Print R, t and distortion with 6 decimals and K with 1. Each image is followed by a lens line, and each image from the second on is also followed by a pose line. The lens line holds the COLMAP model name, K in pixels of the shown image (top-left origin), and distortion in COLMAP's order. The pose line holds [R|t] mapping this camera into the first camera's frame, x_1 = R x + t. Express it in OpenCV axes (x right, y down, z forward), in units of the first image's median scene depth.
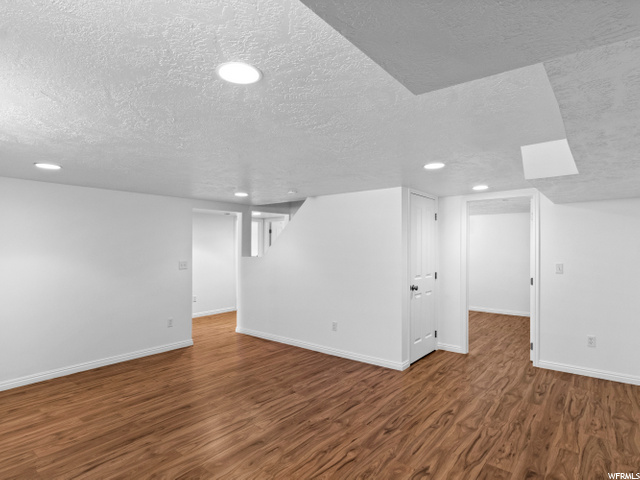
lens RADIAL K [[339.3, 0, 321.6], [0, 339.3, 238.3], [0, 0, 1]] dist [0.000033, -0.000142]
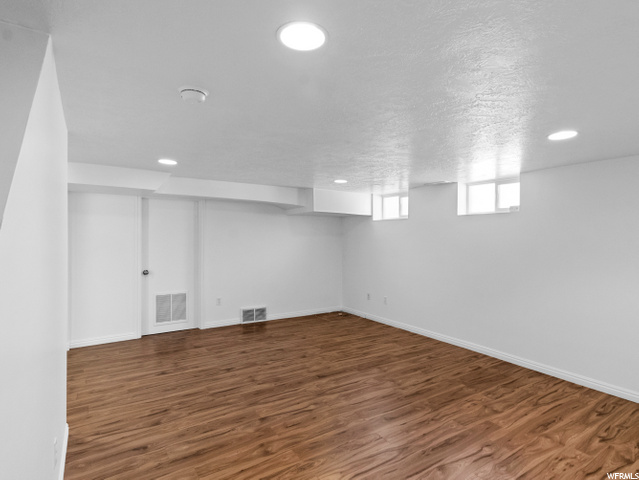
lens RADIAL K [[338.8, 0, 321.1], [0, 338.8, 238.3], [0, 0, 1]] dist [0.000033, -0.000142]
pose [[-0.945851, -0.010804, 0.324423, -0.505023], [-0.019081, 0.999568, -0.022342, 0.053856], [-0.324041, -0.027322, -0.945648, 1.868246]]
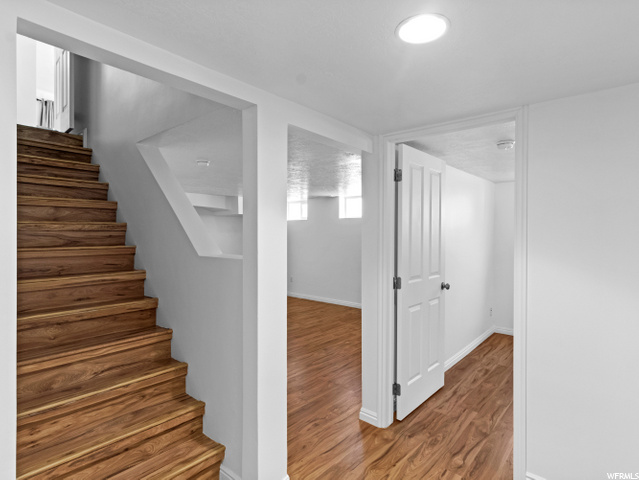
lens RADIAL K [[338.8, 0, 321.1], [0, 338.8, 238.3], [0, 0, 1]] dist [0.000033, -0.000142]
pose [[-0.999299, -0.004300, 0.037190, -0.551429], [-0.004809, 0.999896, -0.013607, 0.070166], [-0.037127, -0.013776, -0.999216, 2.493788]]
